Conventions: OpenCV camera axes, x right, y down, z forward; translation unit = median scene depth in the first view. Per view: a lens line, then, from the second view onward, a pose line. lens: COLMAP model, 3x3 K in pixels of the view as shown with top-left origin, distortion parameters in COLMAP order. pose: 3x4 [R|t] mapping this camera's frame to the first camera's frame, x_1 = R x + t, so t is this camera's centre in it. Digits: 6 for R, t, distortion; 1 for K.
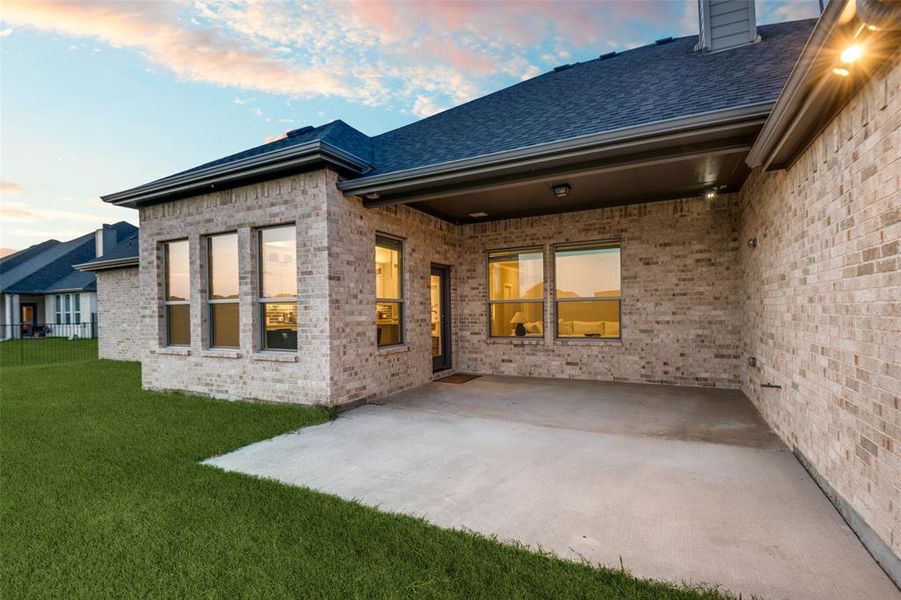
lens RADIAL K [[417.6, 0, 455.6], [0, 417.6, 311.5], [0, 0, 1]] dist [0.016644, -0.009738]
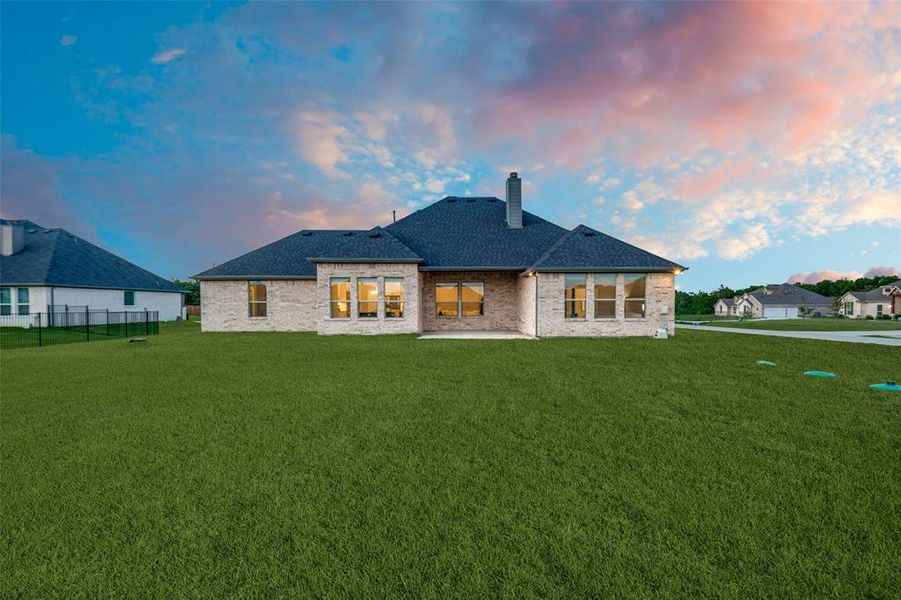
lens RADIAL K [[417.6, 0, 455.6], [0, 417.6, 311.5], [0, 0, 1]] dist [0.016644, -0.009738]
pose [[0.895964, 0.004651, 0.444103, -1.157107], [-0.007487, 0.999961, 0.004634, 0.024789], [-0.444064, -0.007477, 0.895964, -1.651613]]
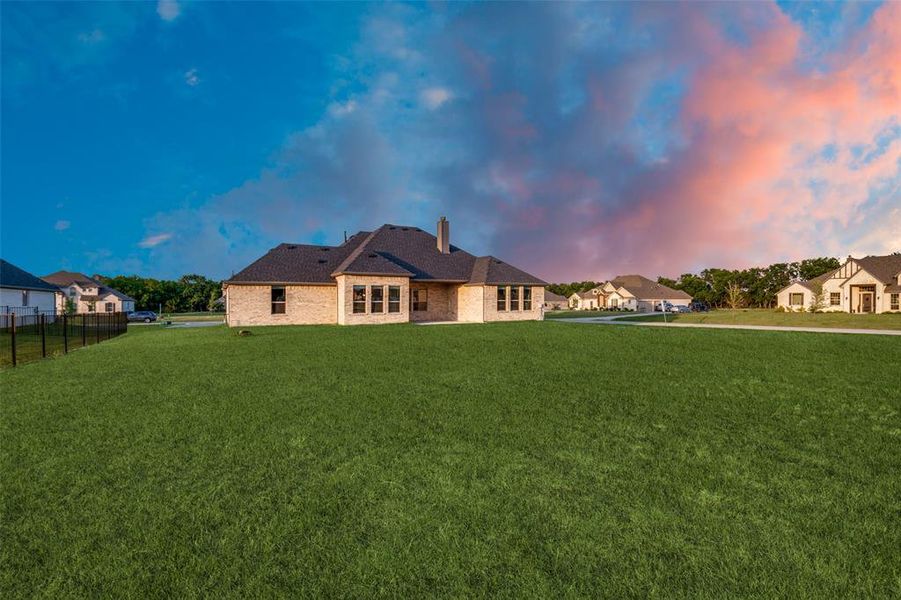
lens RADIAL K [[417.6, 0, 455.6], [0, 417.6, 311.5], [0, 0, 1]] dist [0.016644, -0.009738]
pose [[0.570923, -0.010659, 0.820934, -3.223904], [0.002040, 0.999931, 0.011565, 0.025411], [-0.821001, -0.004928, 0.570906, -1.868089]]
